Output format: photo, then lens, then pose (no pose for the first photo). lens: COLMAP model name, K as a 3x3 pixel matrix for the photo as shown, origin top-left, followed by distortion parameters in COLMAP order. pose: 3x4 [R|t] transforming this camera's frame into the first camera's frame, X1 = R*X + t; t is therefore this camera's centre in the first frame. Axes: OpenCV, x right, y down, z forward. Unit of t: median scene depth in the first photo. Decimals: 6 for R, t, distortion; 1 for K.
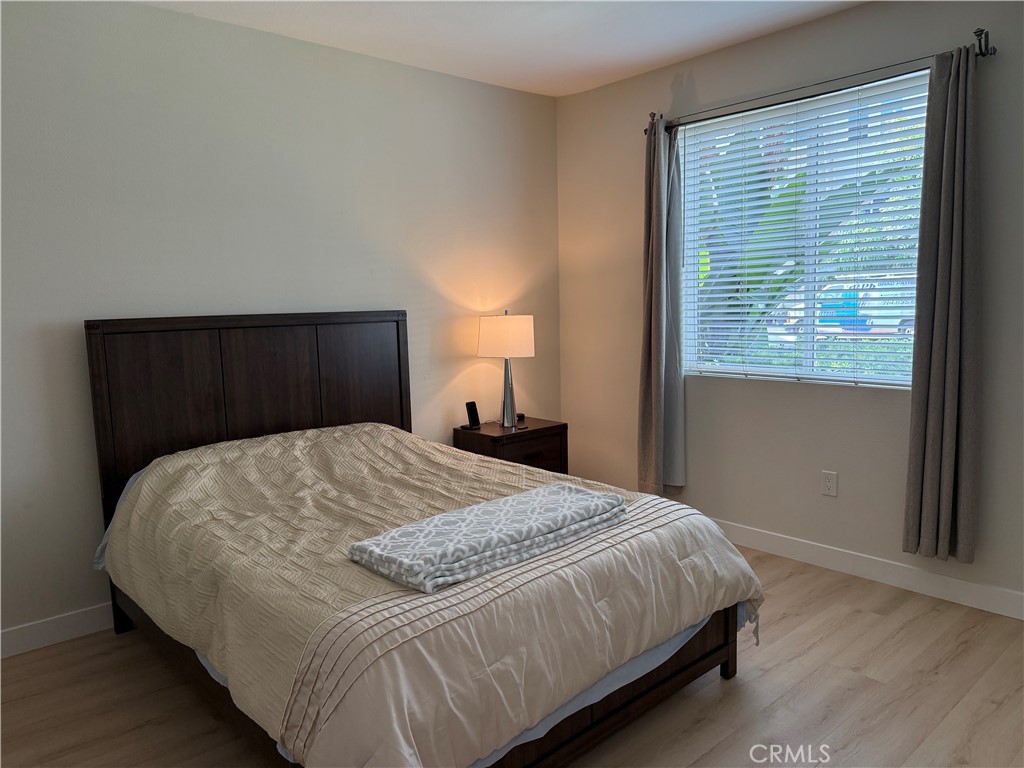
lens RADIAL K [[723.7, 0, 509.3], [0, 723.7, 393.7], [0, 0, 1]] dist [0.042225, -0.048111]
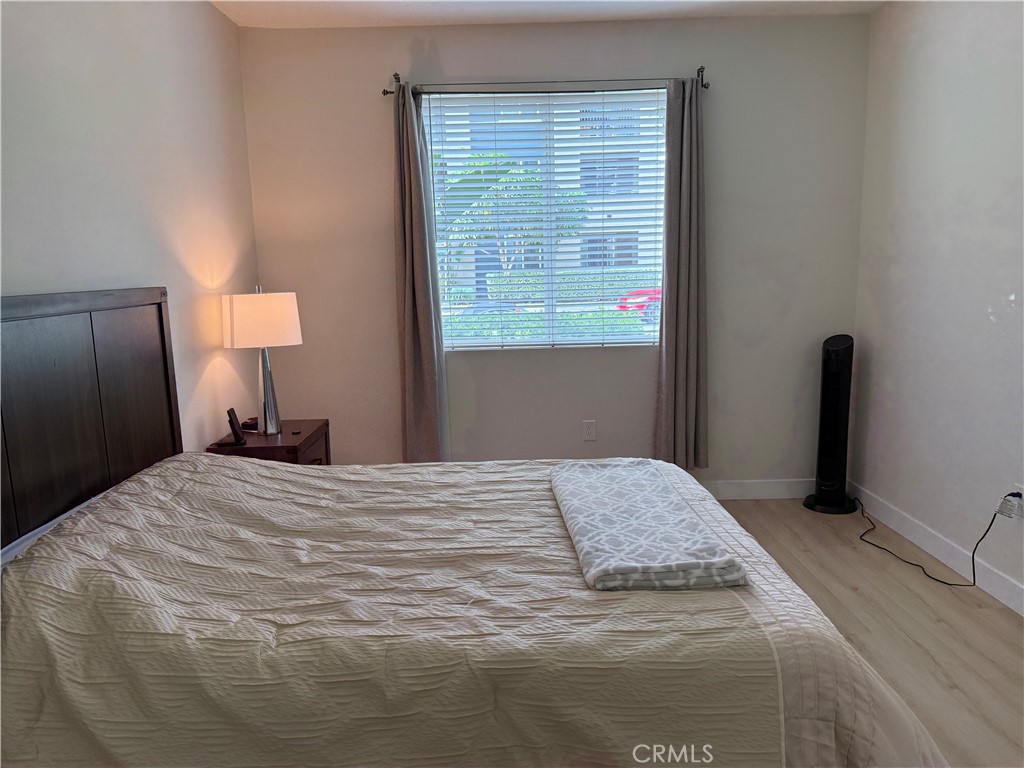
lens RADIAL K [[723.7, 0, 509.3], [0, 723.7, 393.7], [0, 0, 1]] dist [0.042225, -0.048111]
pose [[0.659509, -0.121209, 0.741860, -0.602046], [0.106660, 0.992018, 0.067261, -0.035204], [-0.744091, 0.034768, 0.667173, 0.379058]]
